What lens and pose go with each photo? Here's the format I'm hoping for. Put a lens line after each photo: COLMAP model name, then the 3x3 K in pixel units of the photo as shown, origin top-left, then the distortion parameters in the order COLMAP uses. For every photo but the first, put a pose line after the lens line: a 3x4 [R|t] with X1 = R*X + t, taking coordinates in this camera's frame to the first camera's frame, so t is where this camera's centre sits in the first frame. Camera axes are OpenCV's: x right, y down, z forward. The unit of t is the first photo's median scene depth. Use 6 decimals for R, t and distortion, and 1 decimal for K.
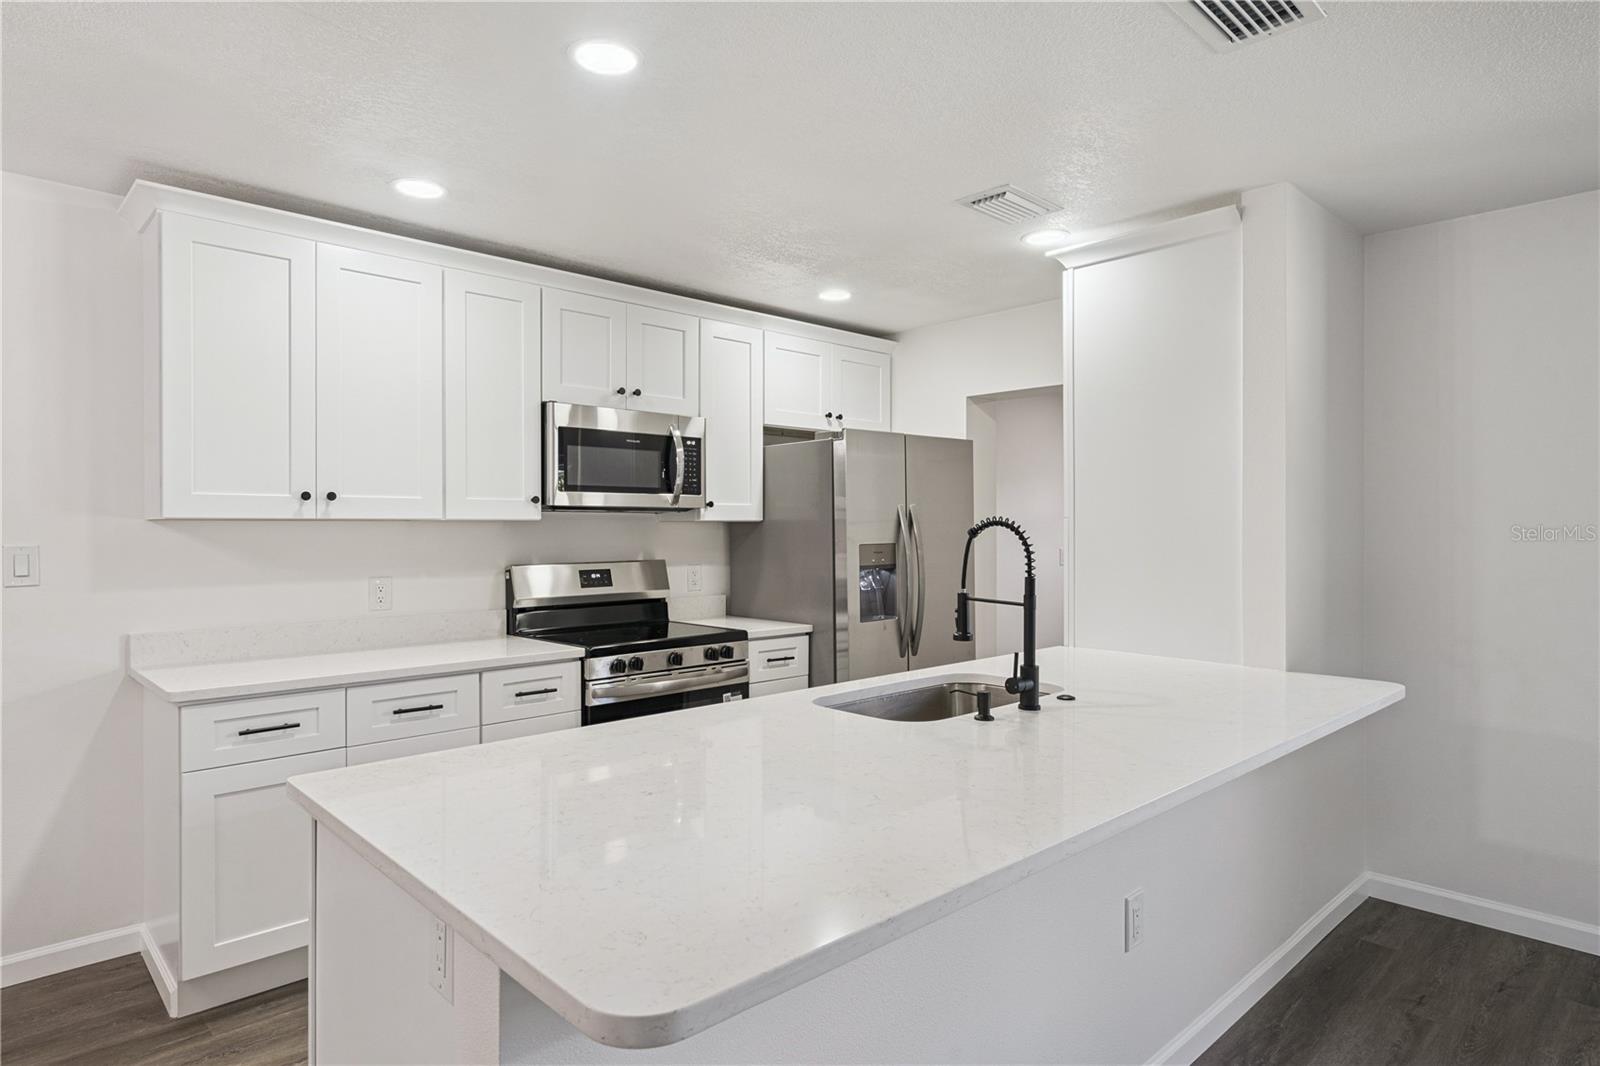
lens RADIAL K [[900.1, 0, 801.0], [0, 900.1, 524.5], [0, 0, 1]] dist [0.000203, 0.000640]
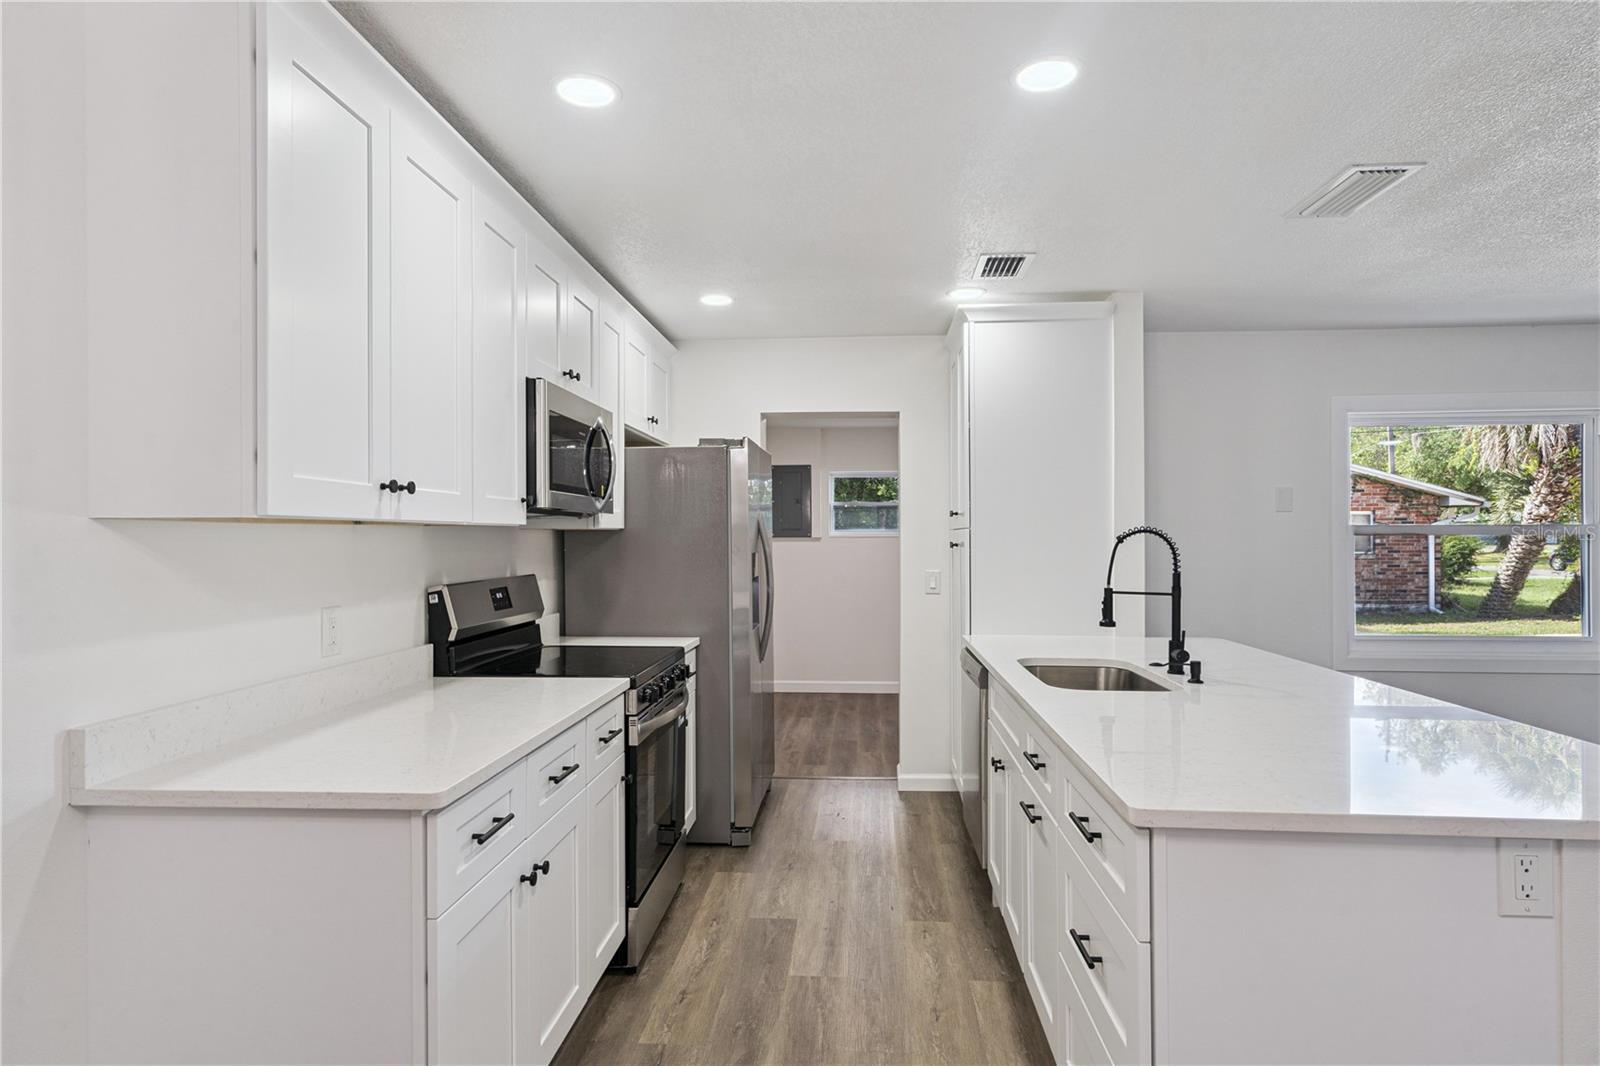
lens RADIAL K [[906.1, 0, 791.9], [0, 906.1, 537.9], [0, 0, 1]] dist [0.003649, 0.001800]
pose [[0.738353, 0.001228, 0.674413, -0.731709], [-0.002975, 0.999995, 0.001436, 0.004459], [-0.674407, -0.003067, 0.738353, 0.277256]]
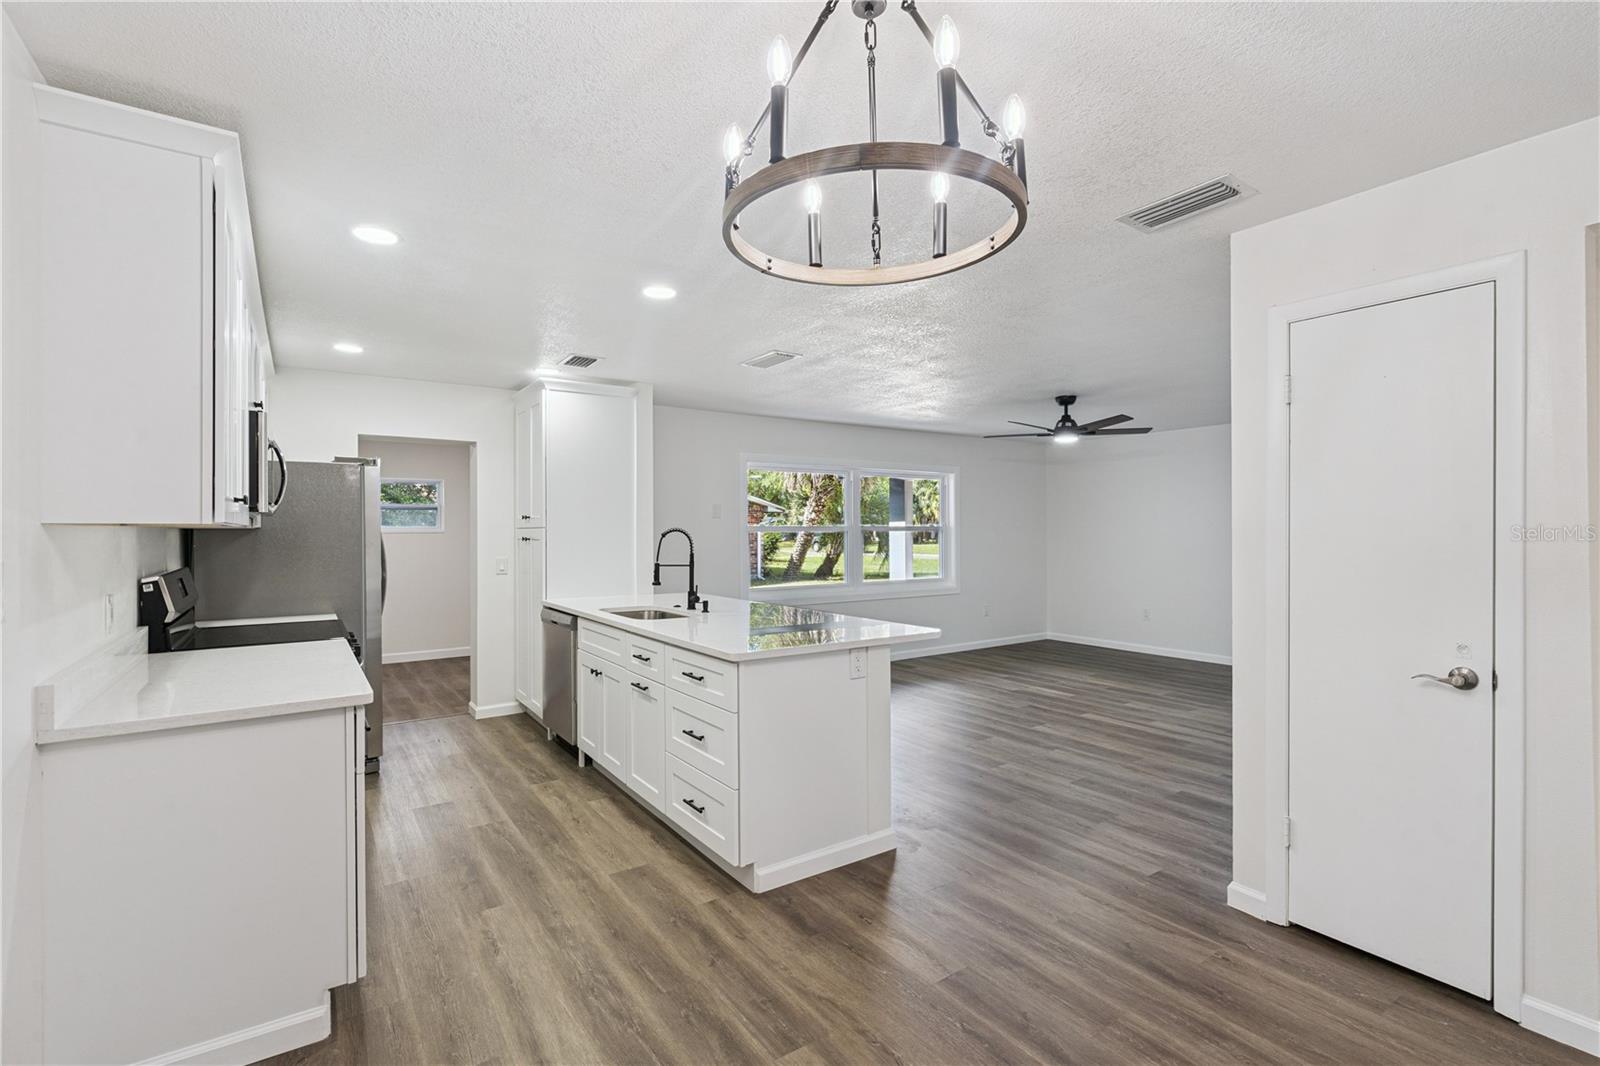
lens RADIAL K [[731.0, 0, 800.0], [0, 731.0, 533.0], [0, 0, 1]] dist [0.000650, 0.000774]
pose [[0.149117, -0.000686, 0.988819, -1.121732], [-0.001641, 0.999998, 0.000941, 0.000600], [-0.988818, -0.001763, 0.149116, 0.296286]]
